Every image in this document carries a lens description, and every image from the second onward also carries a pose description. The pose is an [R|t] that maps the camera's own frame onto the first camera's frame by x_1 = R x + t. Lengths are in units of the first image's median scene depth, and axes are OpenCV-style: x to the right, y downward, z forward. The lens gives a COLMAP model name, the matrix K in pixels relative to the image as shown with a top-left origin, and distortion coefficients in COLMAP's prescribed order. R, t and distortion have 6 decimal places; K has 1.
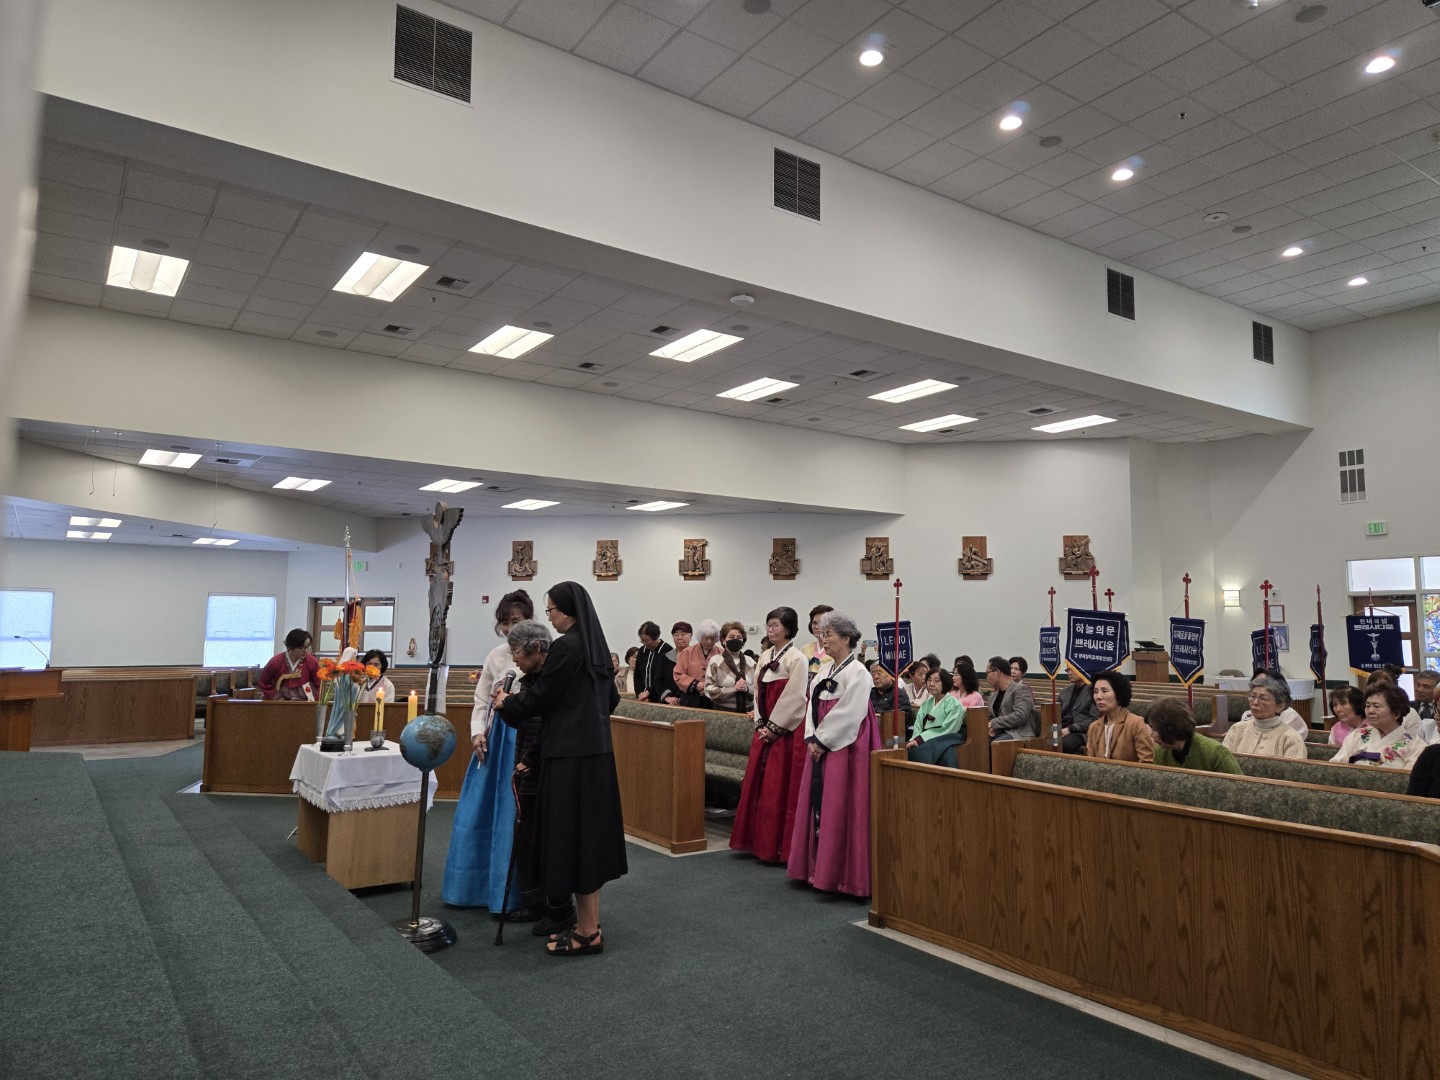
lens RADIAL K [[979.5, 0, 736.6], [0, 979.5, 543.0], [0, 0, 1]] dist [0.076132, -0.065805]
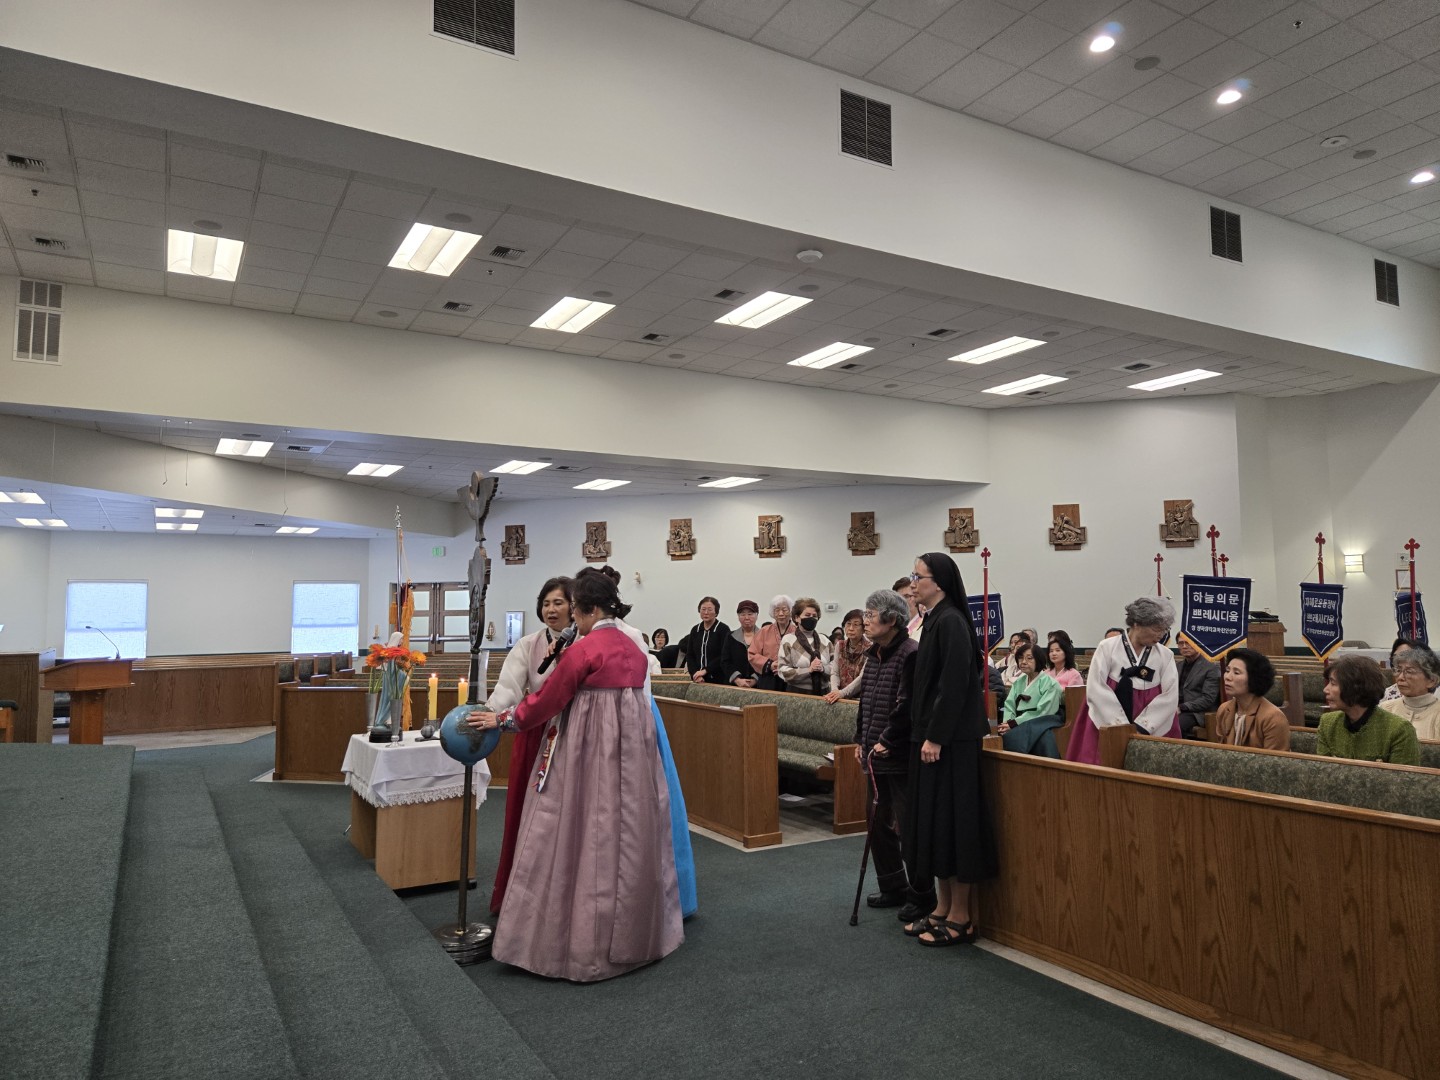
lens RADIAL K [[979.5, 0, 736.6], [0, 979.5, 543.0], [0, 0, 1]] dist [0.076132, -0.065805]
pose [[0.996329, -0.024469, -0.082040, 0.005643], [0.026157, 0.999466, 0.019565, 0.005173], [0.081518, -0.021640, 0.996437, 0.043916]]
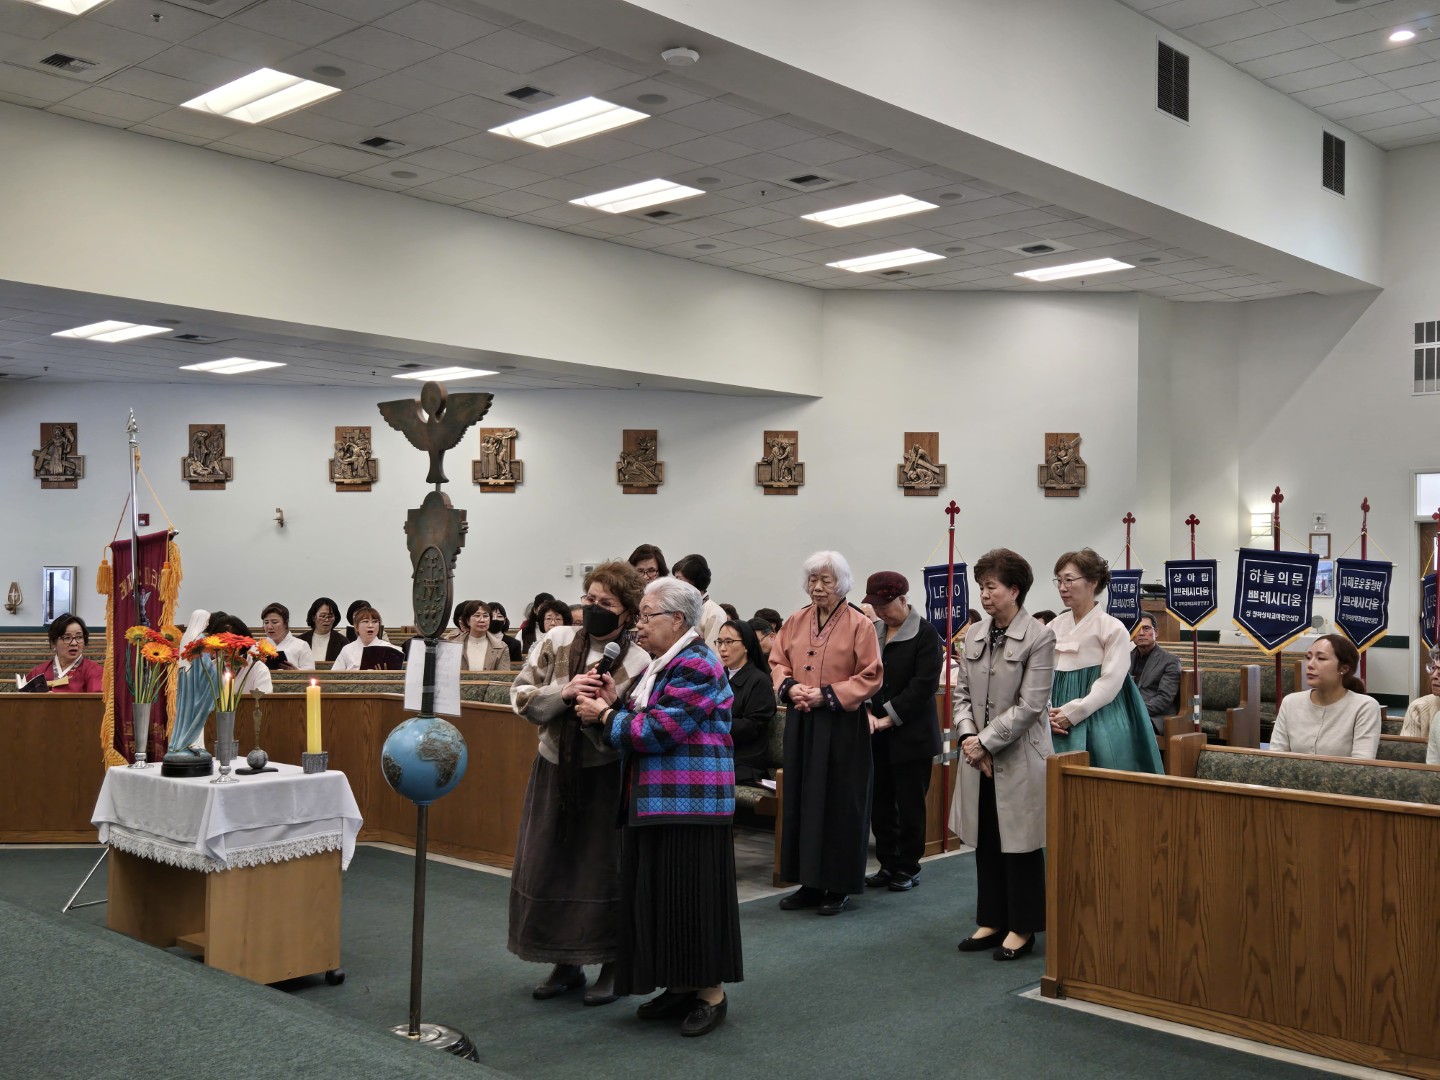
lens RADIAL K [[1505.7, 0, 754.3], [0, 1505.7, 579.5], [0, 0, 1]] dist [0.056398, -0.024319]
pose [[0.978752, -0.002099, 0.205035, -0.121896], [-0.018031, 0.995193, 0.096260, -0.005042], [-0.204251, -0.097912, 0.974010, 0.006019]]
